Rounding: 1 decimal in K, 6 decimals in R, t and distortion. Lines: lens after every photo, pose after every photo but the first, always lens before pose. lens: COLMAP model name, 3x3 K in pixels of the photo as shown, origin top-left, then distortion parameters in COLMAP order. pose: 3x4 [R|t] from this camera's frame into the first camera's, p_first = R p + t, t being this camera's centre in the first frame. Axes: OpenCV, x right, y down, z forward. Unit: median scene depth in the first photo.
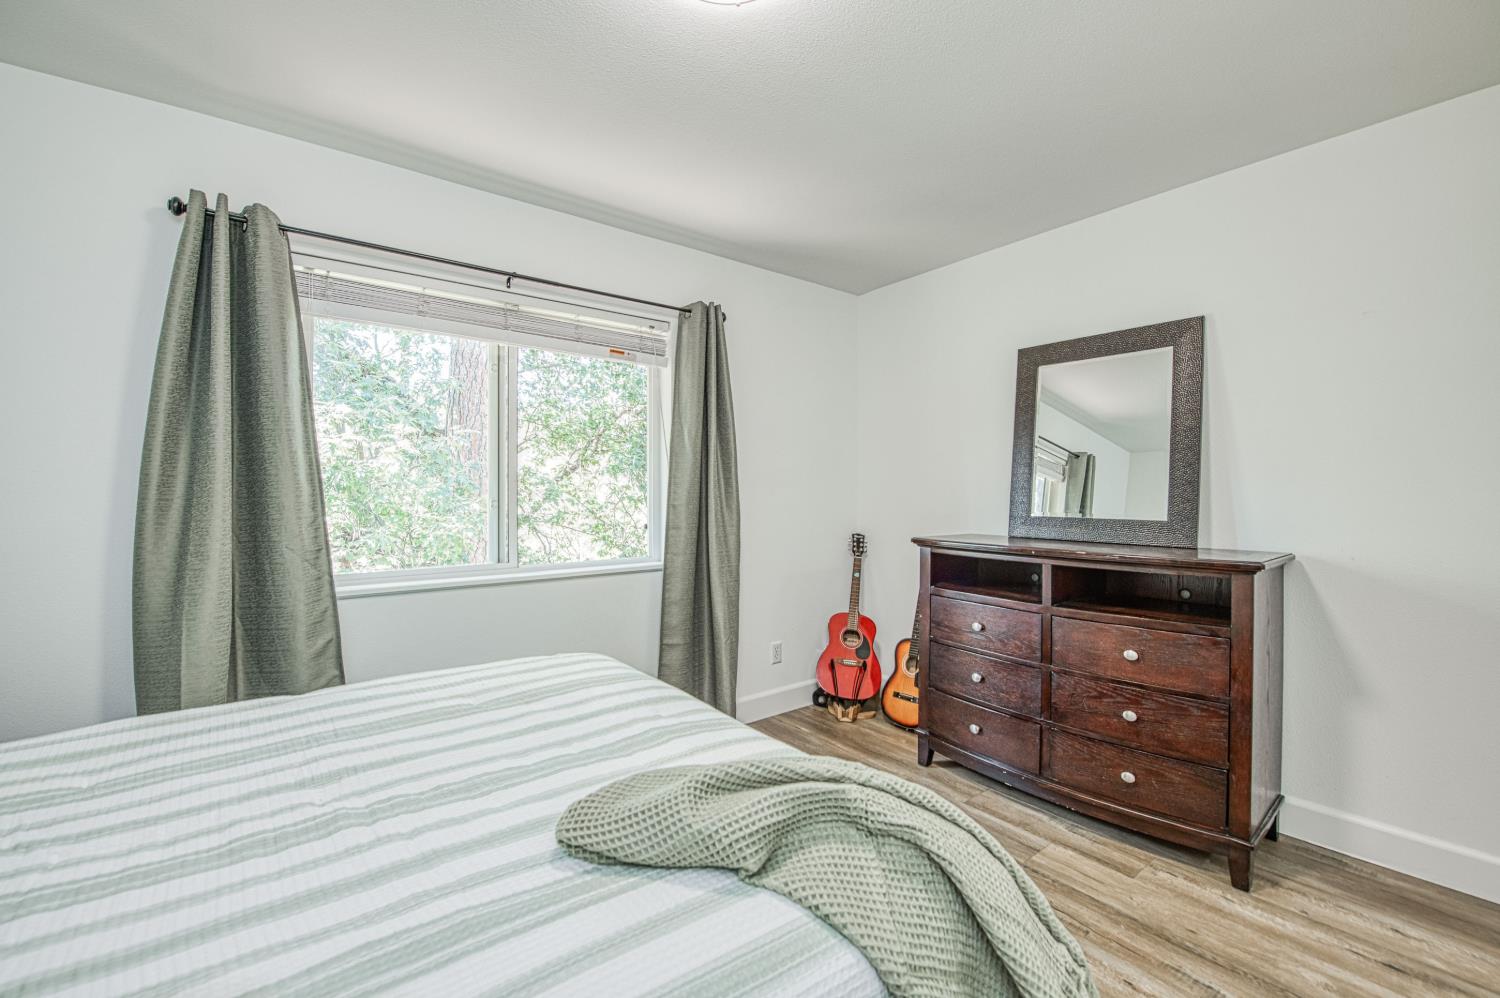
lens RADIAL K [[602.2, 0, 750.3], [0, 602.2, 492.7], [0, 0, 1]] dist [0.004425, -0.003781]
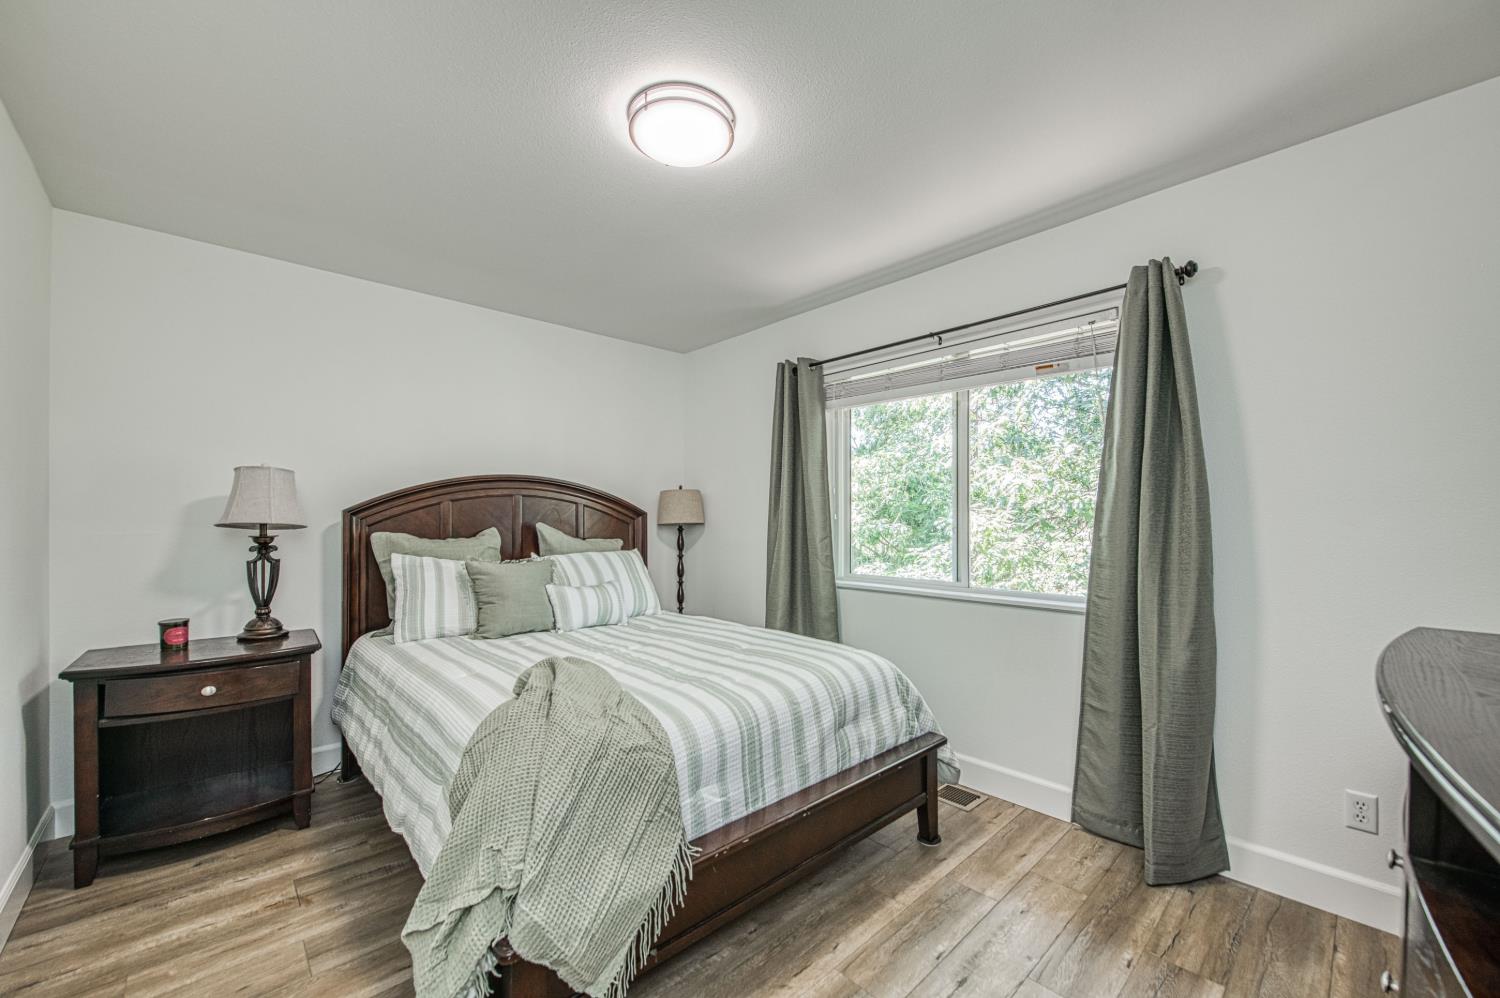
lens RADIAL K [[602.2, 0, 759.1], [0, 602.2, 528.1], [0, 0, 1]] dist [0.004425, -0.003781]
pose [[0.105158, 0.014025, -0.994357, 0.754389], [-0.005683, 0.999893, 0.013502, 0.000308], [0.994439, 0.004232, 0.105227, 0.554838]]
